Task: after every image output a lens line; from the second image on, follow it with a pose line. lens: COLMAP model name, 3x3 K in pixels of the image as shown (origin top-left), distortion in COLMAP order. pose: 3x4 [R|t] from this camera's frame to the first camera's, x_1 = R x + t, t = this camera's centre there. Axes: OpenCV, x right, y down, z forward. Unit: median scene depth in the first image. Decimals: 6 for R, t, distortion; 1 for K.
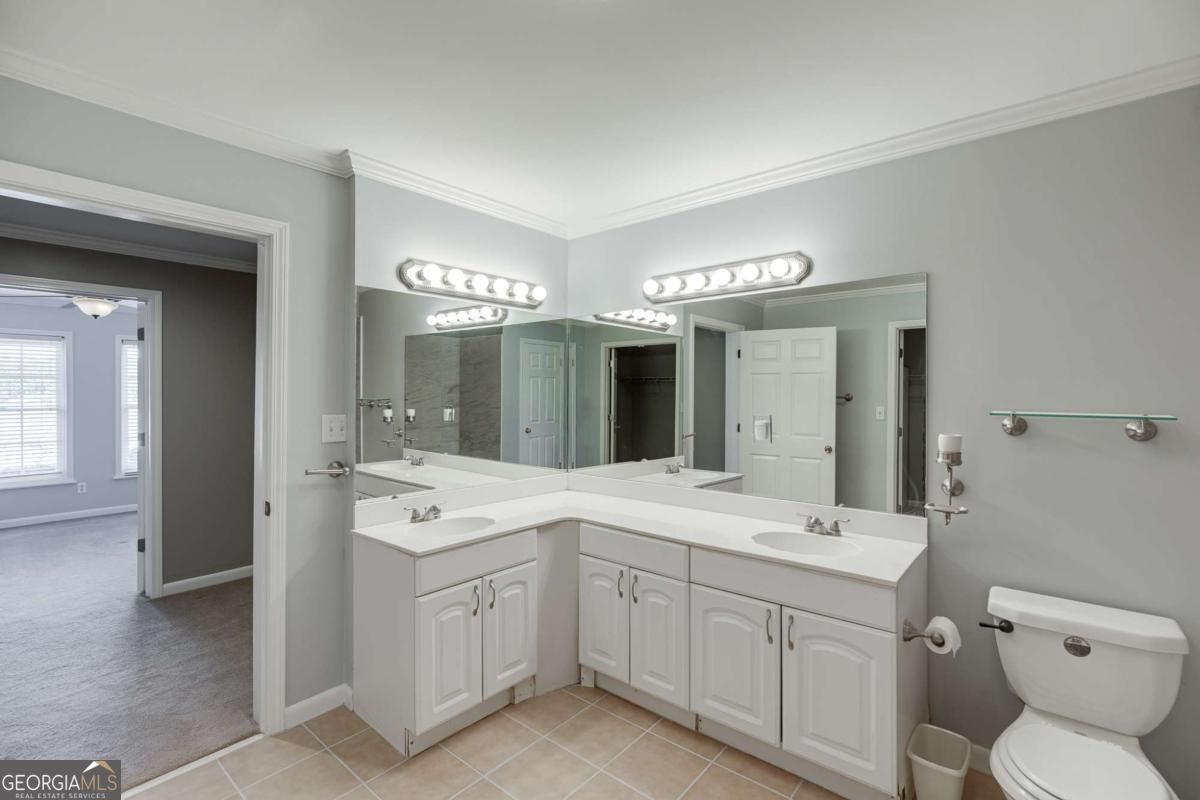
lens RADIAL K [[540.7, 0, 600.0], [0, 540.7, 396.9], [0, 0, 1]] dist [-0.013402, 0.001988]
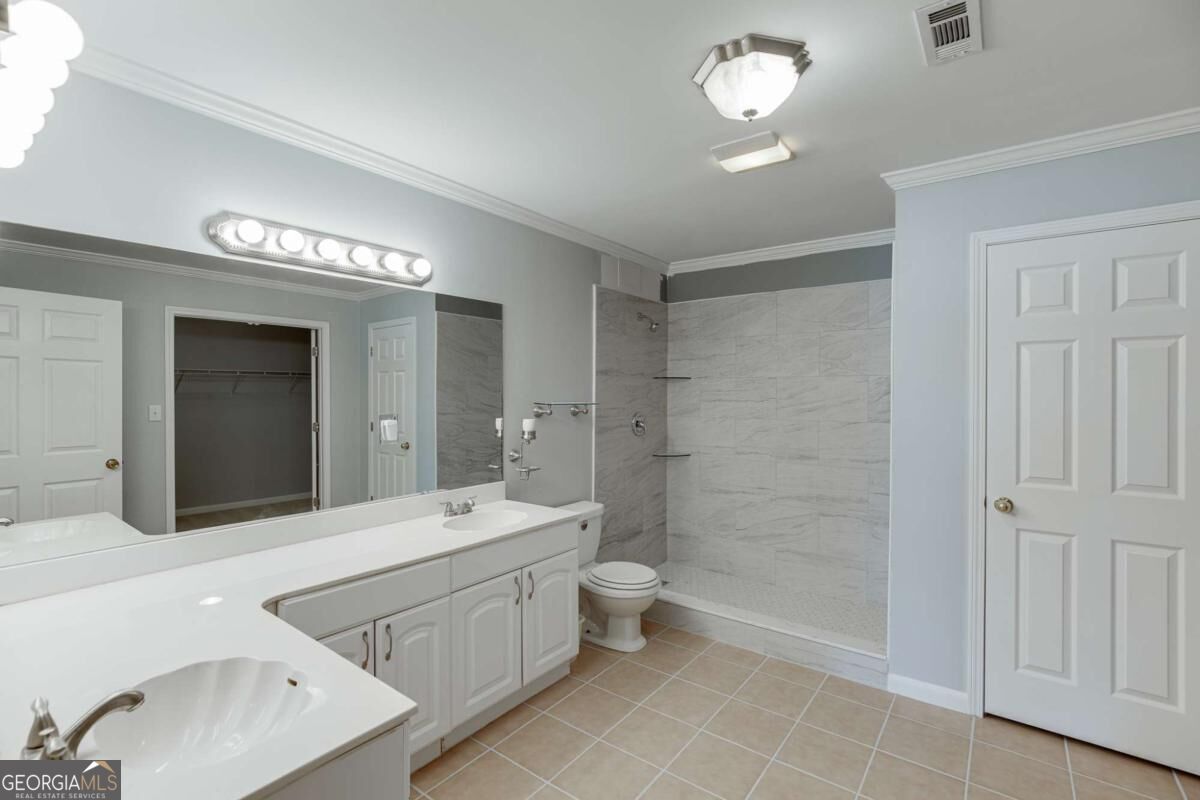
lens RADIAL K [[540.7, 0, 598.7], [0, 540.7, 396.4], [0, 0, 1]] dist [-0.013402, 0.001988]
pose [[-0.054448, -0.004849, 0.998505, -0.767655], [0.000055, 0.999988, 0.004859, -0.001142], [-0.998517, 0.000319, -0.054447, 0.788356]]
